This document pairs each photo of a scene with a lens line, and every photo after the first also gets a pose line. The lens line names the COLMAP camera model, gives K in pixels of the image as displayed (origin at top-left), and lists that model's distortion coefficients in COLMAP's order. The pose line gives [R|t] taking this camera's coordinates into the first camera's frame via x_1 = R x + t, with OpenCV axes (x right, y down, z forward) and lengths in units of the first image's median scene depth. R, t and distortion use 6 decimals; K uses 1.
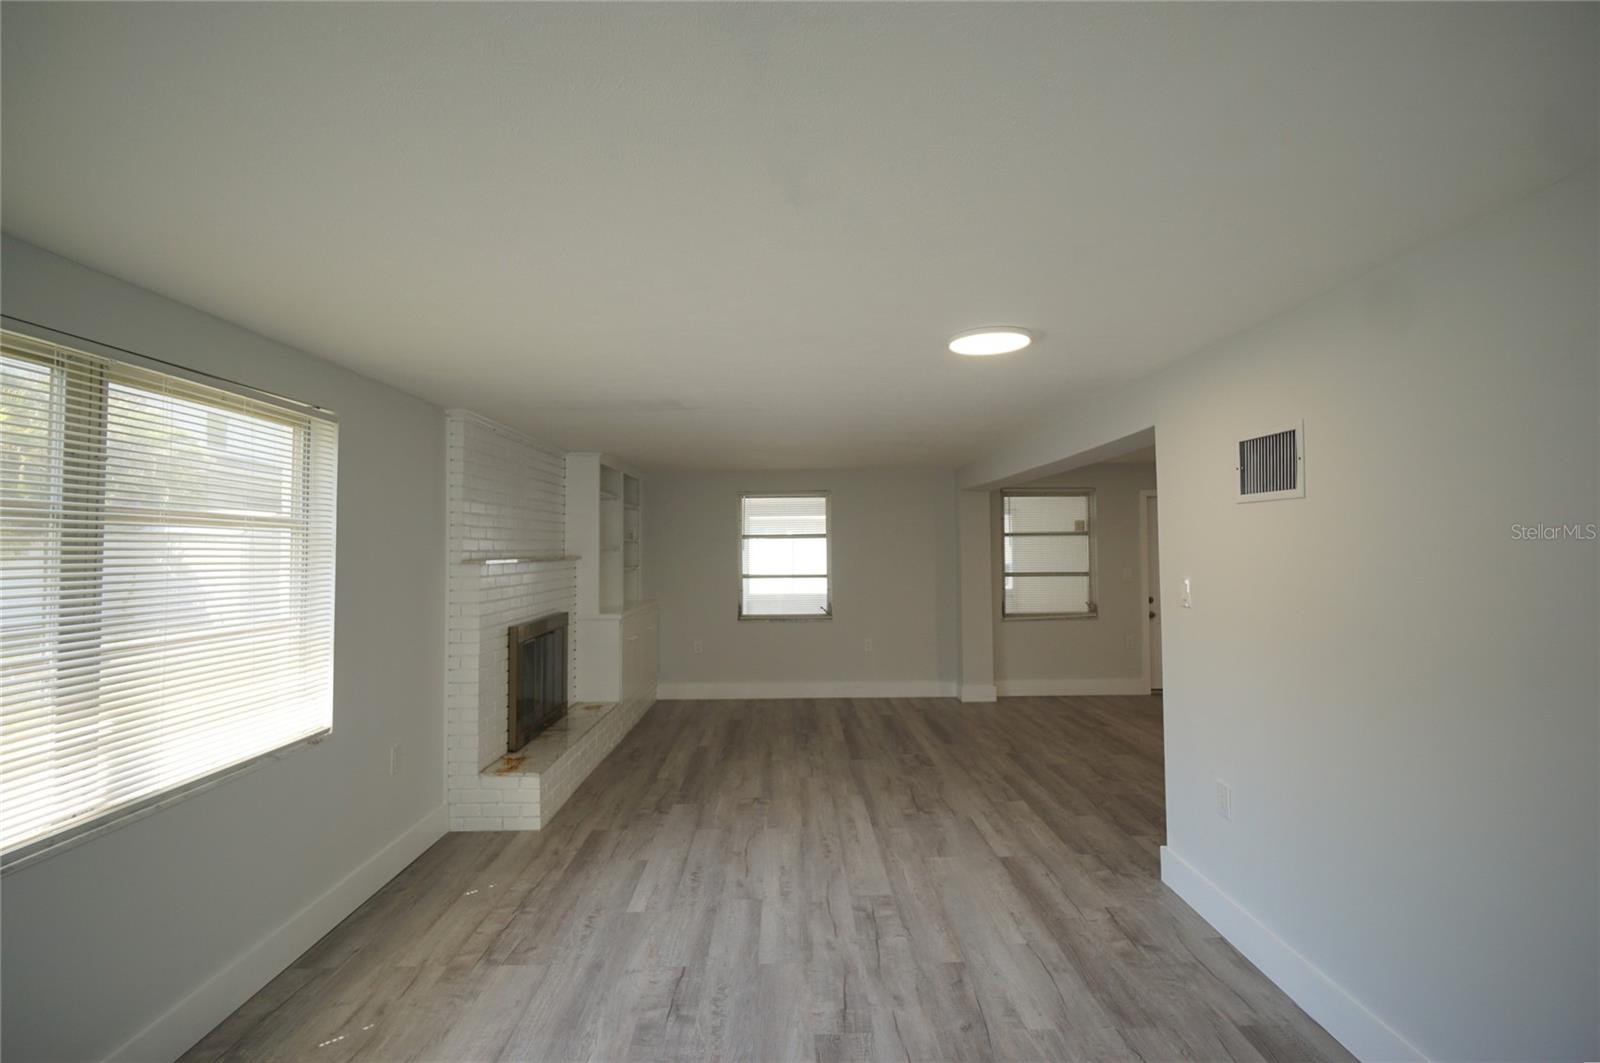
lens RADIAL K [[734.7, 0, 800.0], [0, 734.7, 531.5], [0, 0, 1]] dist [-0.011840, -0.000367]
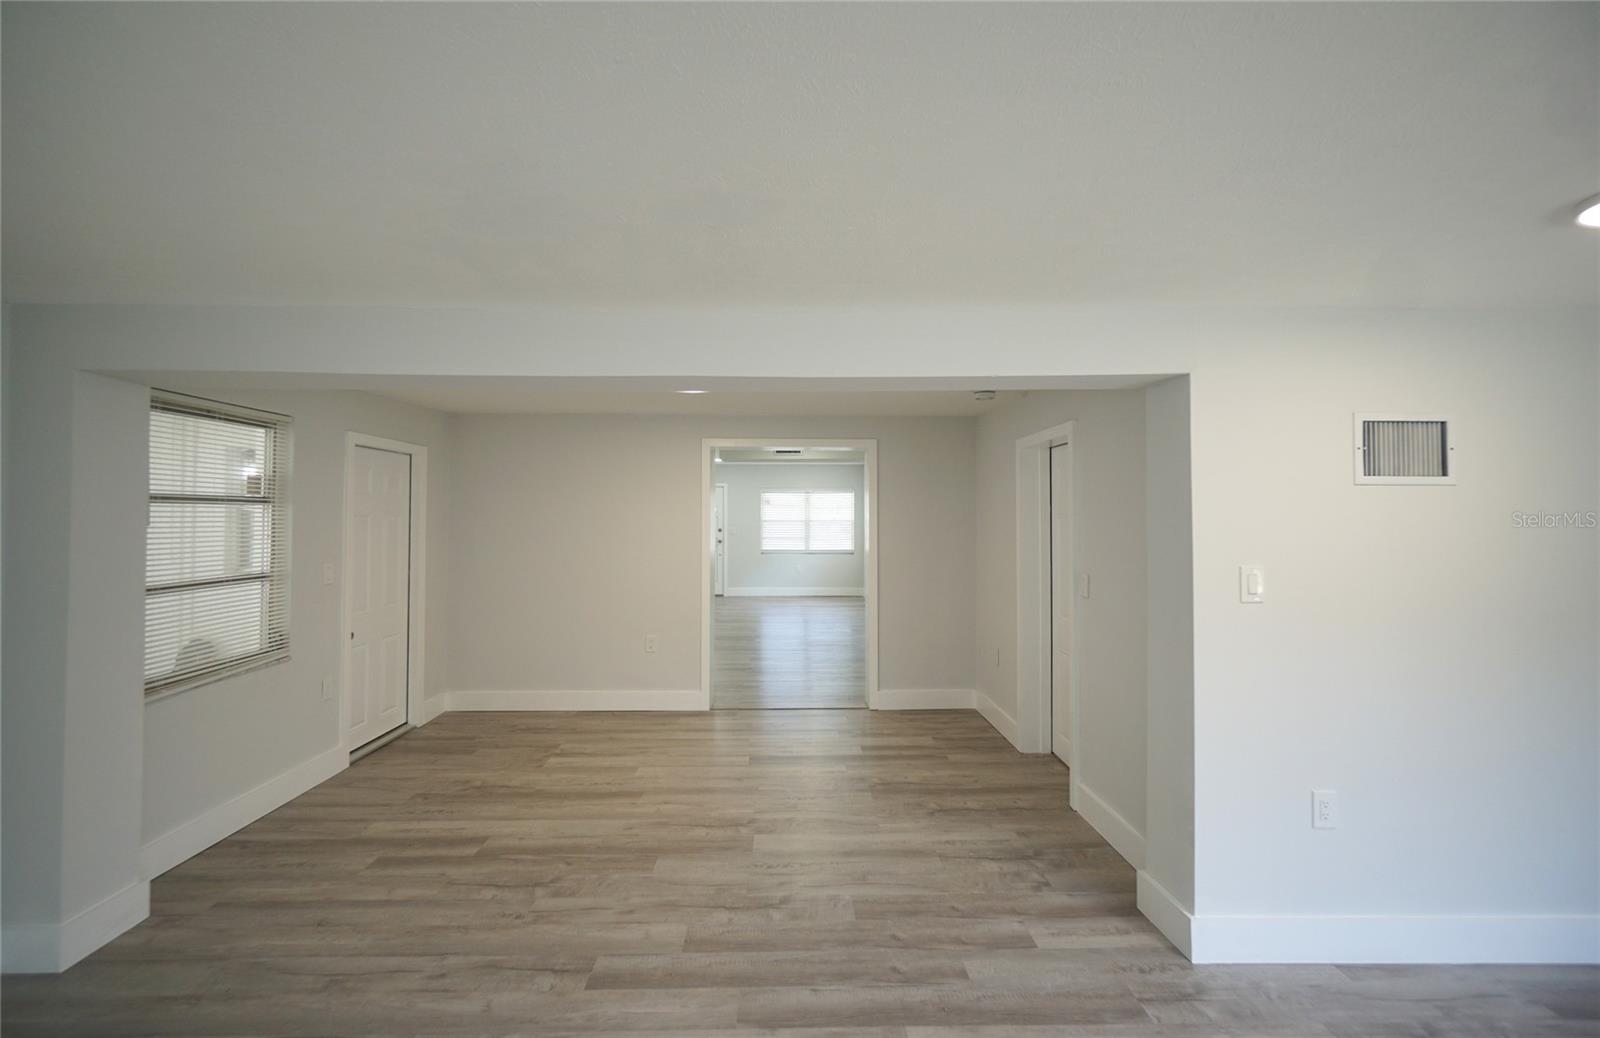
lens RADIAL K [[723.9, 0, 797.2], [0, 723.9, 499.5], [0, 0, 1]] dist [0.001029, 0.000036]
pose [[0.000782, 0.031508, 0.999503, -0.229381], [-0.023765, 0.999222, -0.031481, 0.018697], [-0.999717, -0.023728, 0.001531, 1.165552]]
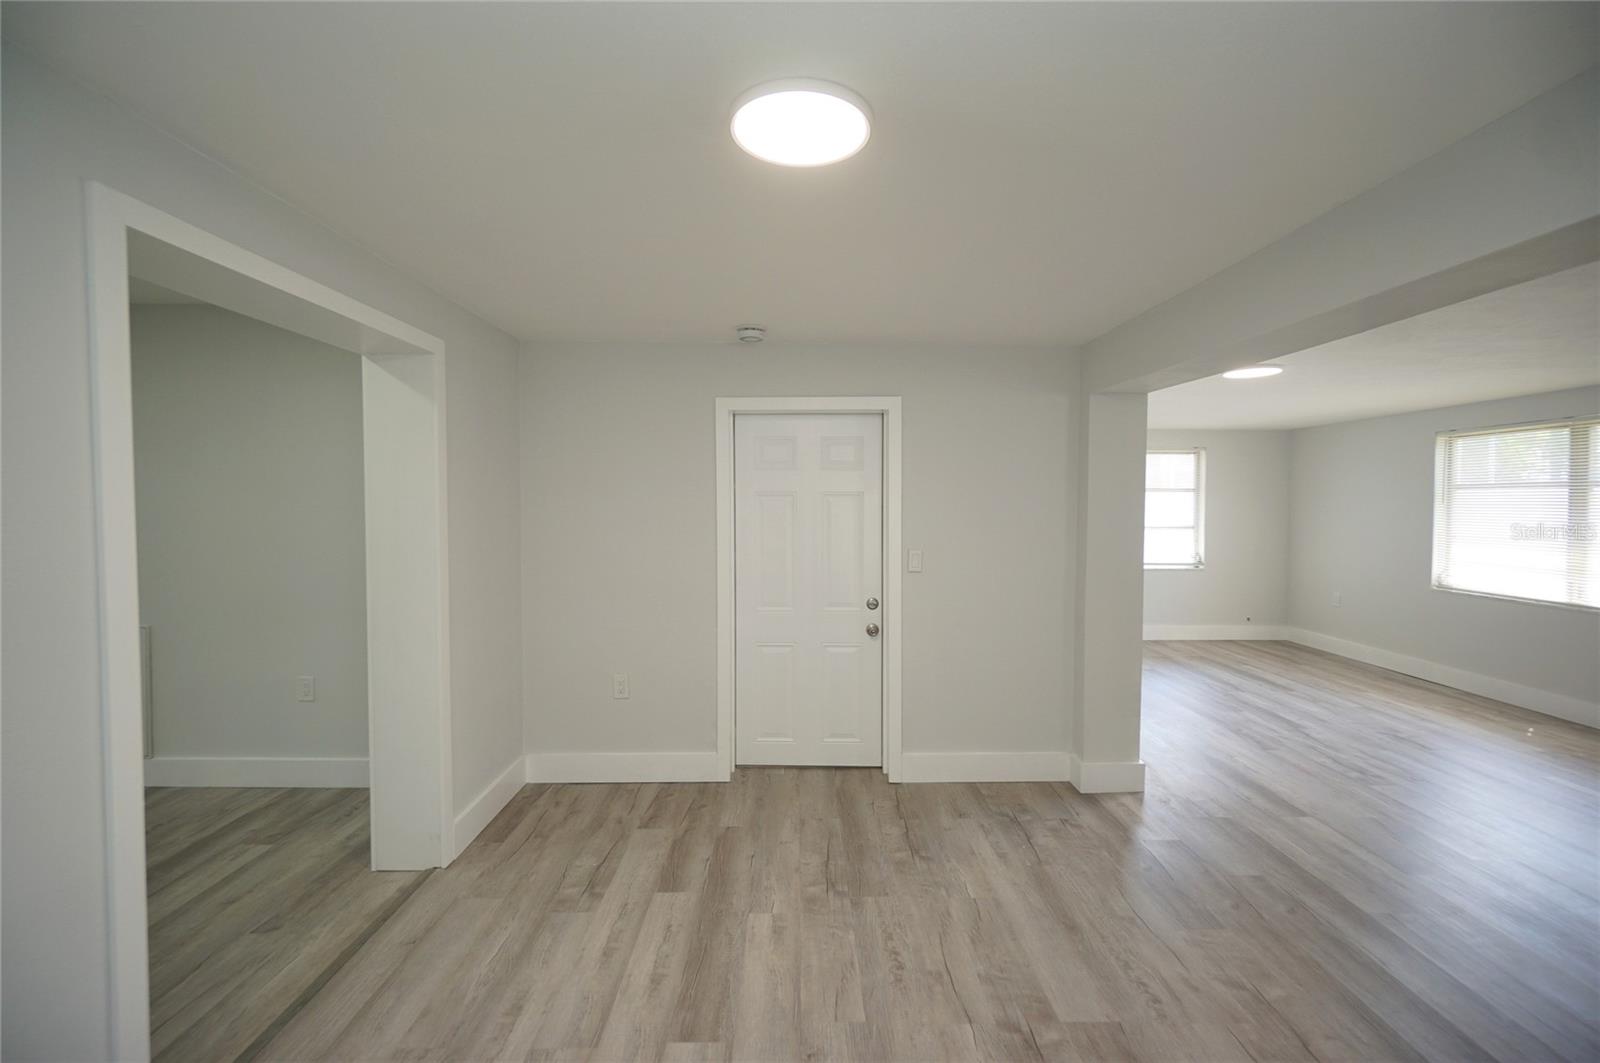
lens RADIAL K [[683.5, 0, 800.0], [0, 683.5, 531.5], [0, 0, 1]] dist [-0.000276, 0.000291]
pose [[-0.999828, 0.010231, 0.015442, 0.833988], [0.010602, 0.999653, 0.024134, 0.025647], [-0.015190, 0.024294, -0.999589, 1.700292]]
